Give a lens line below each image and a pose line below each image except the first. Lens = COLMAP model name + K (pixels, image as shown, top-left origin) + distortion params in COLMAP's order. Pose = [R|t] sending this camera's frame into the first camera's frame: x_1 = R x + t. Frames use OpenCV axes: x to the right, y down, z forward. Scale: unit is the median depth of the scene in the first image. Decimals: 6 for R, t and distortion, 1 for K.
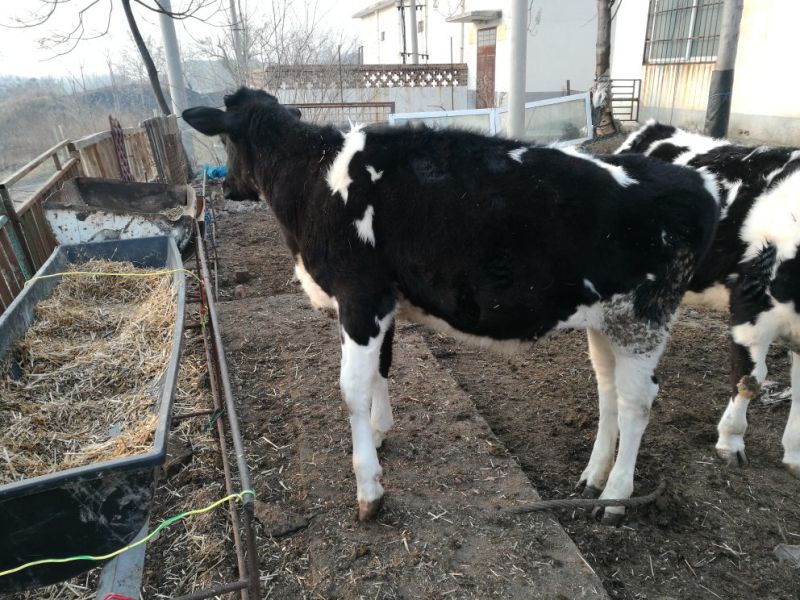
lens RADIAL K [[638.5, 0, 397.3], [0, 638.5, 303.0], [0, 0, 1]] dist [0.000096, 0.049921]
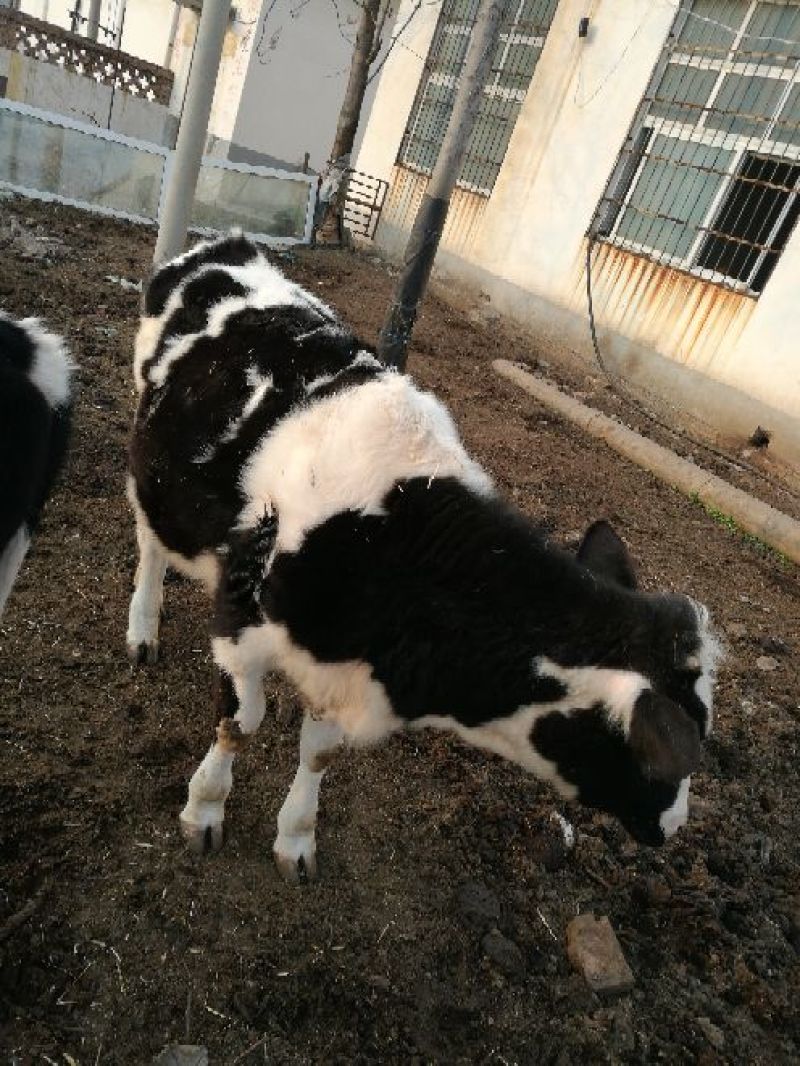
lens RADIAL K [[850.8, 0, 399.3], [0, 850.8, 537.2], [0, 0, 1]] dist [0.000096, 0.049921]
pose [[0.897483, 0.169003, 0.407385, 0.323004], [-0.213595, 0.974676, 0.066214, -0.115879], [-0.385878, -0.146441, 0.910853, 0.261405]]
